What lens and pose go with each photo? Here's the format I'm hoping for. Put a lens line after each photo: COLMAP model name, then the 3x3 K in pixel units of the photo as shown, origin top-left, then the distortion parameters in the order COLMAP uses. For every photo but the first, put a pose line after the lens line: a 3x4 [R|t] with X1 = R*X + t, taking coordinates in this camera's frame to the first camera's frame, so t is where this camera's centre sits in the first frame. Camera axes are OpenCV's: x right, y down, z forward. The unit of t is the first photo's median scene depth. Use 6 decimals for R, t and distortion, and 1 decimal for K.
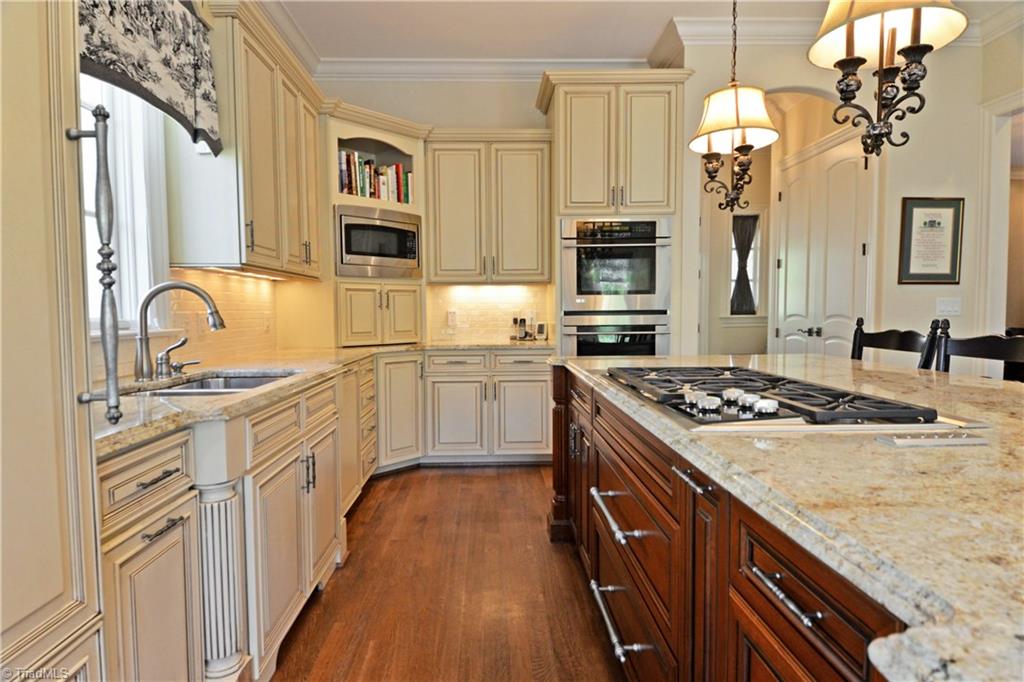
lens RADIAL K [[584.3, 0, 512.0], [0, 584.3, 341.0], [0, 0, 1]] dist [0.002411, -0.027480]
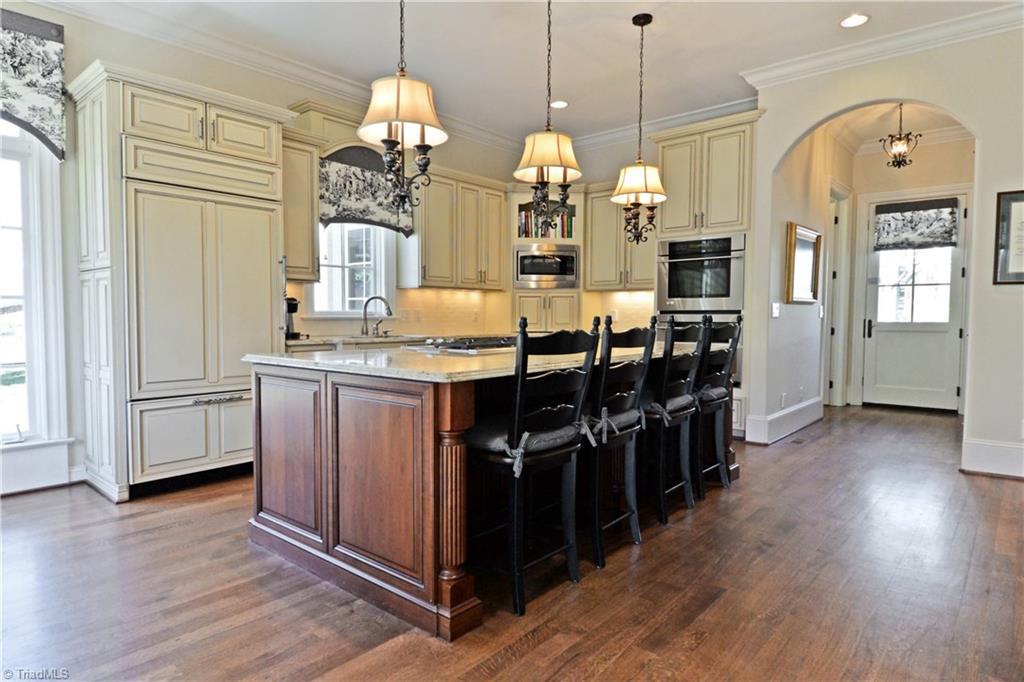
lens RADIAL K [[584.3, 0, 512.0], [0, 584.3, 341.0], [0, 0, 1]] dist [0.002411, -0.027480]
pose [[0.746717, 0.040859, -0.663886, 0.730717], [-0.041551, 0.999028, 0.014749, 0.013381], [0.663843, 0.016572, 0.747689, -0.221464]]
